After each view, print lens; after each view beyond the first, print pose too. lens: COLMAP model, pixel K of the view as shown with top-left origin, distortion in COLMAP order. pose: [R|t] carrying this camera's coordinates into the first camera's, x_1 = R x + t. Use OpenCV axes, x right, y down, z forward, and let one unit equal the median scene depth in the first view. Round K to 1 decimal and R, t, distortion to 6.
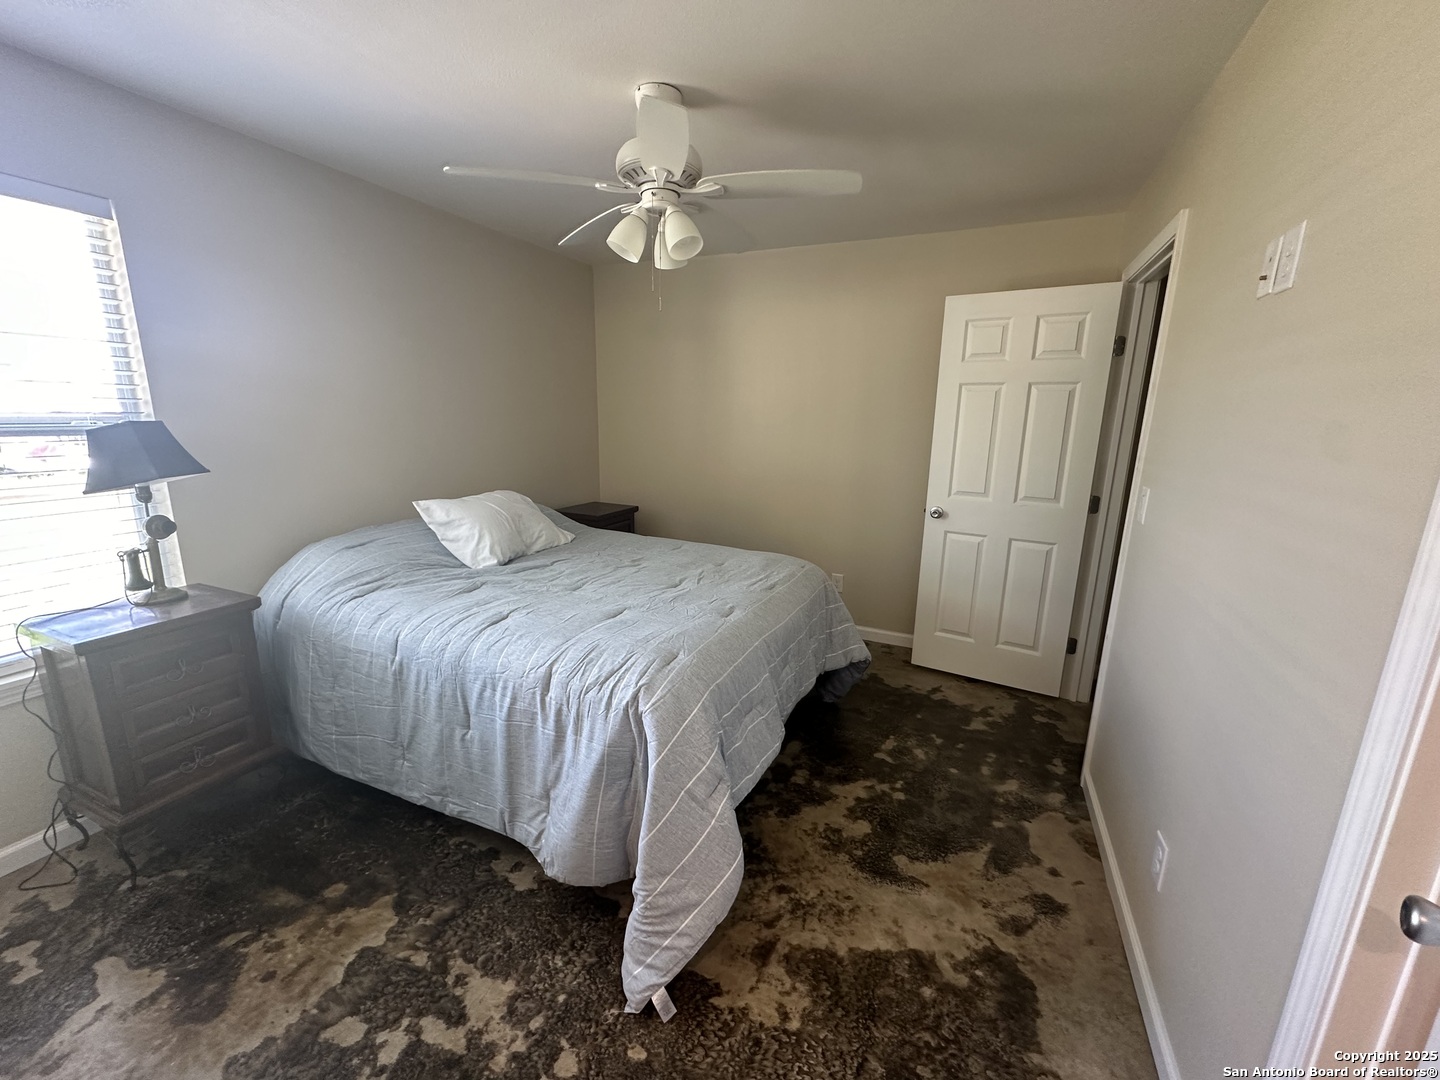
lens RADIAL K [[570.6, 0, 720.0], [0, 570.6, 540.0], [0, 0, 1]] dist [-0.001589, 0.000077]
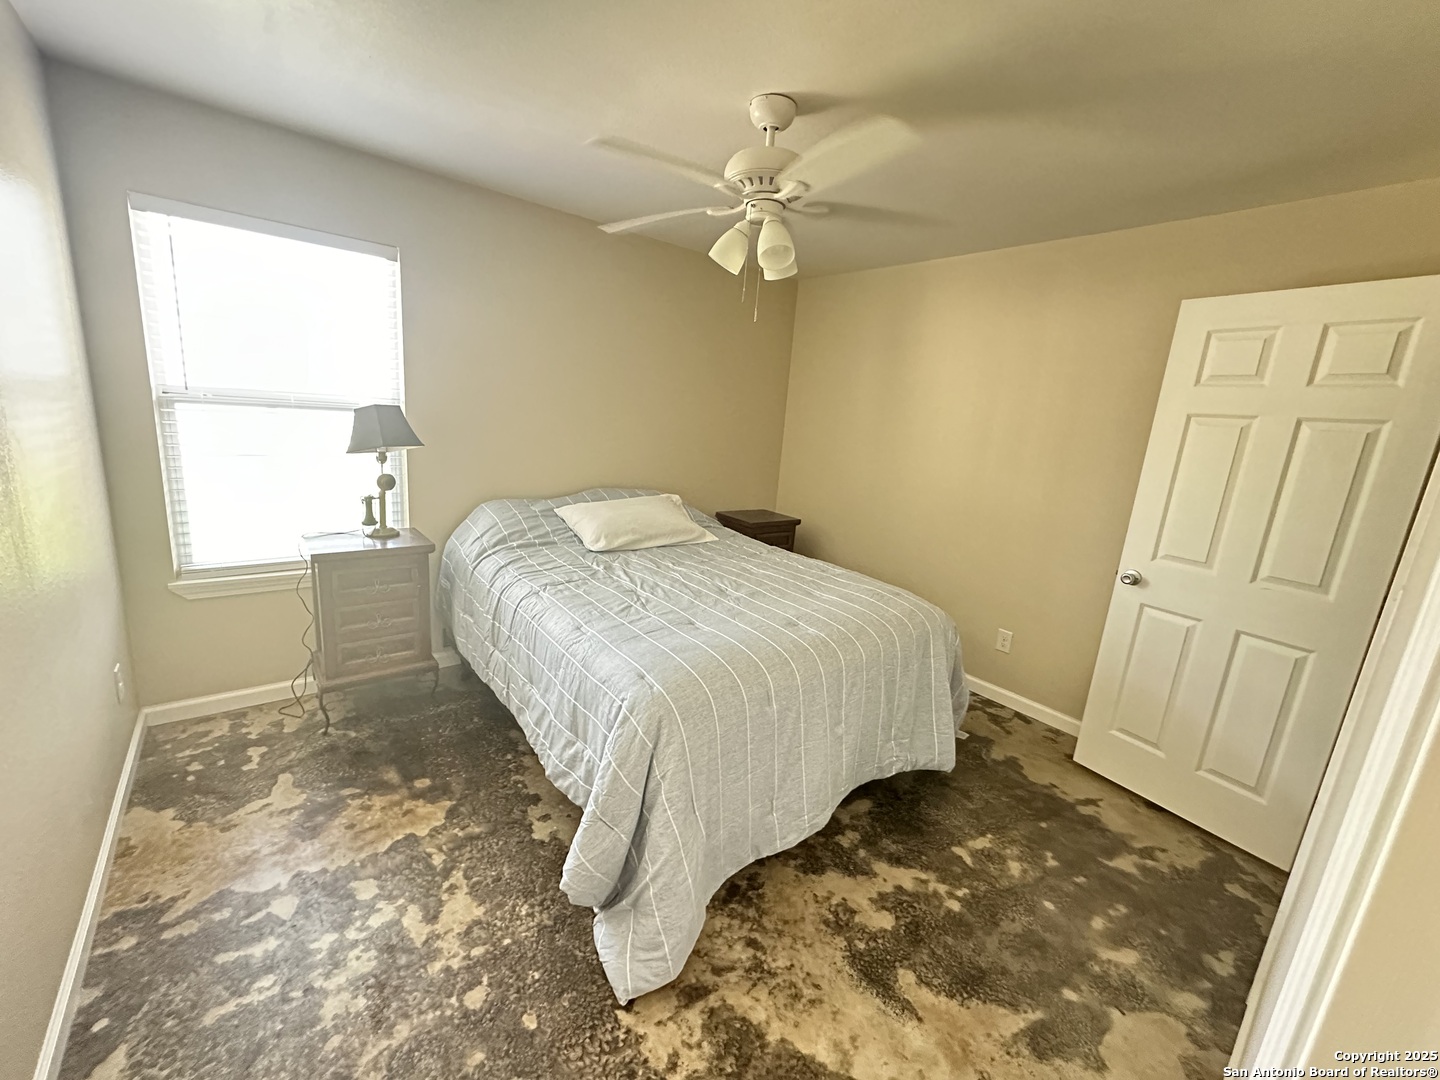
lens RADIAL K [[570.6, 0, 720.0], [0, 570.6, 540.0], [0, 0, 1]] dist [-0.001589, 0.000077]
pose [[0.892553, 0.150830, -0.424970, 0.366363], [-0.160120, 0.986998, 0.014008, -0.036176], [0.421557, 0.055543, 0.905099, 0.111064]]
